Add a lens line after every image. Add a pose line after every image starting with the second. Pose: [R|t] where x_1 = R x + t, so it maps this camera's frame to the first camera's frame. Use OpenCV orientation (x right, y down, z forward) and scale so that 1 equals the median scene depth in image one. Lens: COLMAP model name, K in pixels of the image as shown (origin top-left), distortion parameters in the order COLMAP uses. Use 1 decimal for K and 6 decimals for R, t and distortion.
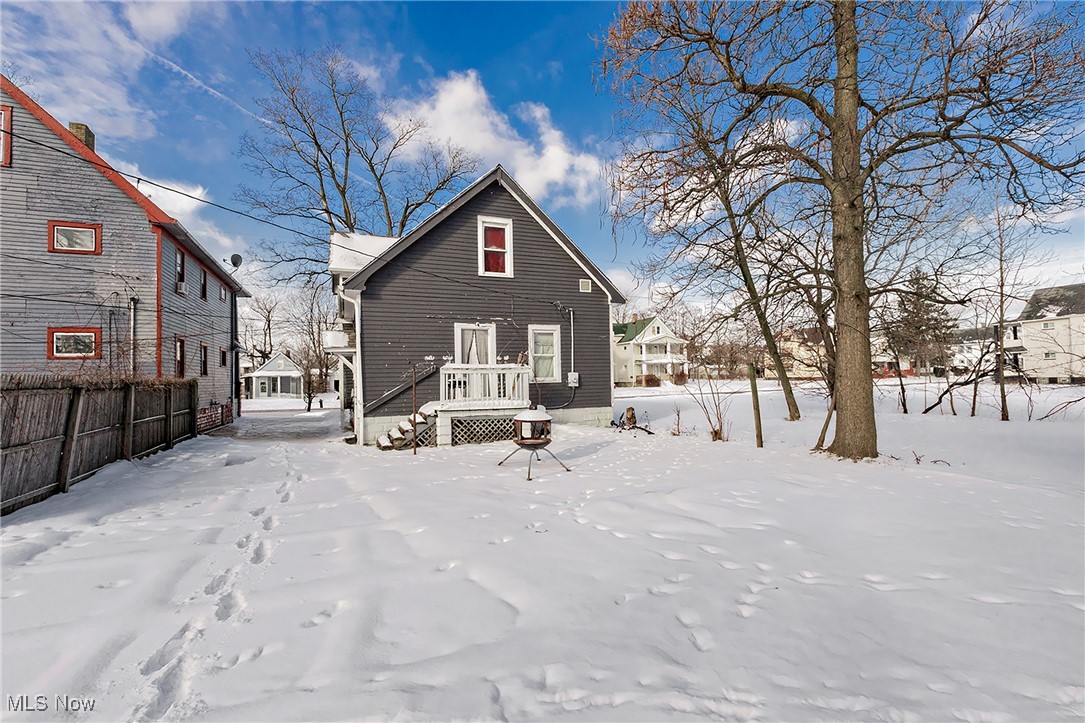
lens RADIAL K [[502.2, 0, 542.9], [0, 502.2, 354.7], [0, 0, 1]] dist [-0.000142, -0.000139]
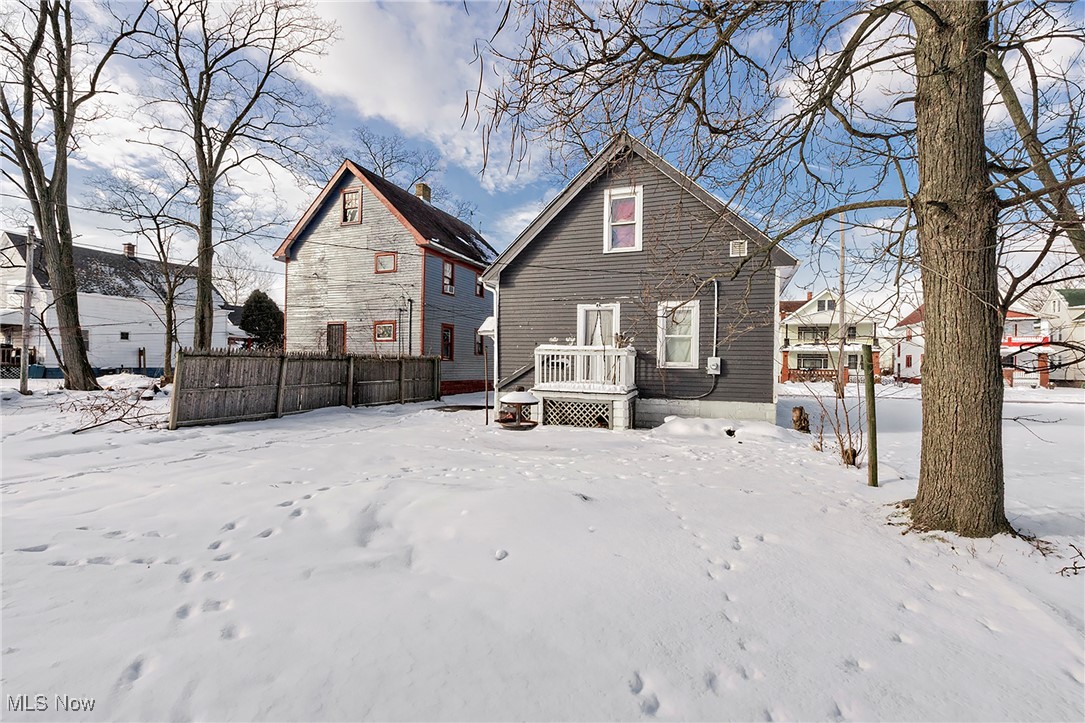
lens RADIAL K [[502.2, 0, 542.9], [0, 502.2, 354.7], [0, 0, 1]] dist [-0.000142, -0.000139]
pose [[0.703754, 0.016323, -0.710256, 0.512889], [0.003789, 0.999636, 0.026728, 0.009995], [0.710434, -0.021502, 0.703436, 0.263086]]
